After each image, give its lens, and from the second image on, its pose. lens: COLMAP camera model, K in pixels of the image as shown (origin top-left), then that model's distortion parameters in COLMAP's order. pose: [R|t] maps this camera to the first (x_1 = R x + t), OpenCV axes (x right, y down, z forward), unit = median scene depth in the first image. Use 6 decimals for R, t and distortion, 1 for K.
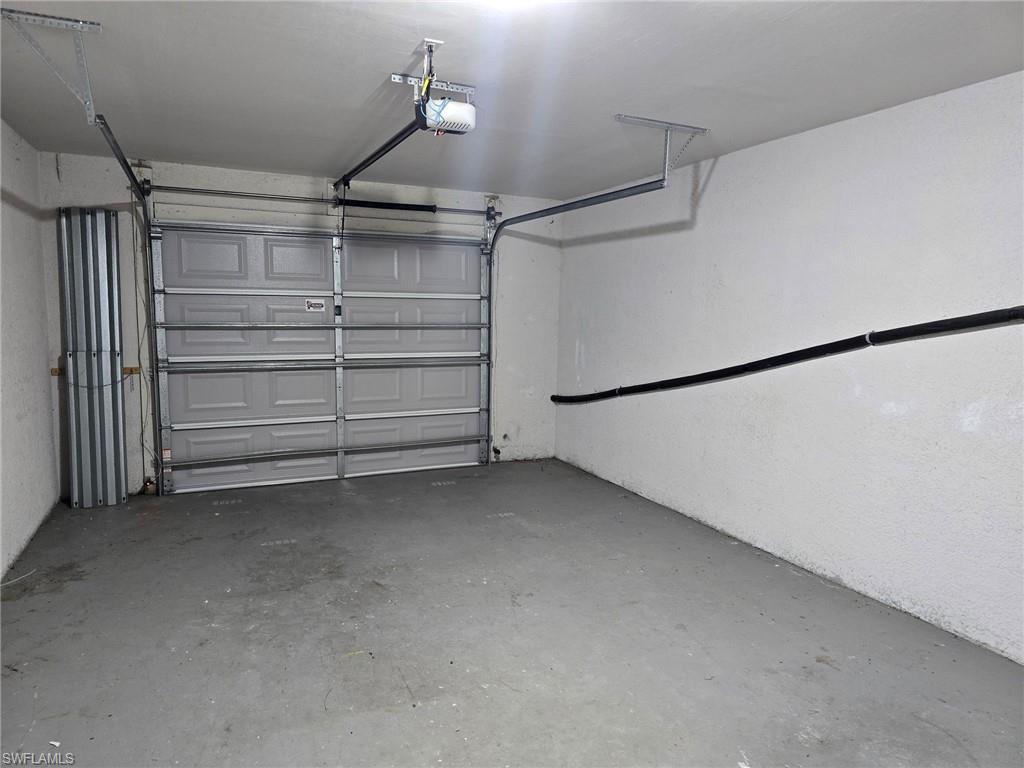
lens RADIAL K [[684.4, 0, 512.0], [0, 684.4, 384.0], [0, 0, 1]] dist [0.014828, -0.003520]
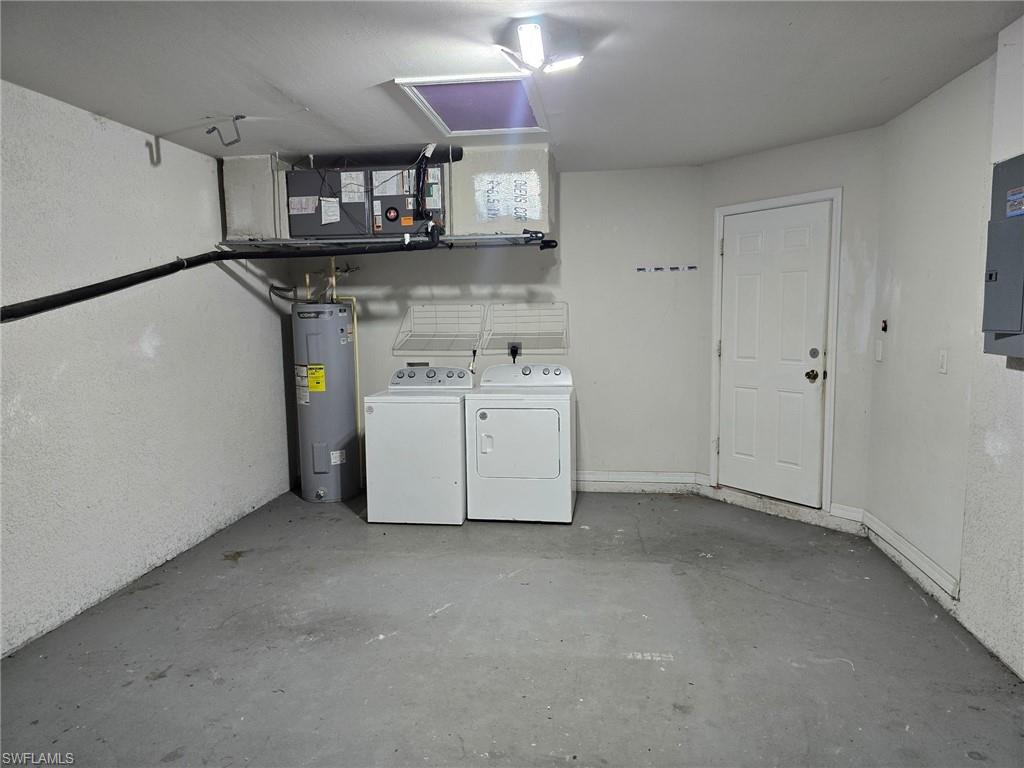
lens RADIAL K [[684.4, 0, 512.0], [0, 684.4, 384.0], [0, 0, 1]] dist [0.014828, -0.003520]
pose [[-0.847661, -0.062046, 0.526898, -0.494605], [0.064549, 0.973699, 0.218505, -0.189168], [-0.526597, 0.219228, -0.821361, 1.614732]]
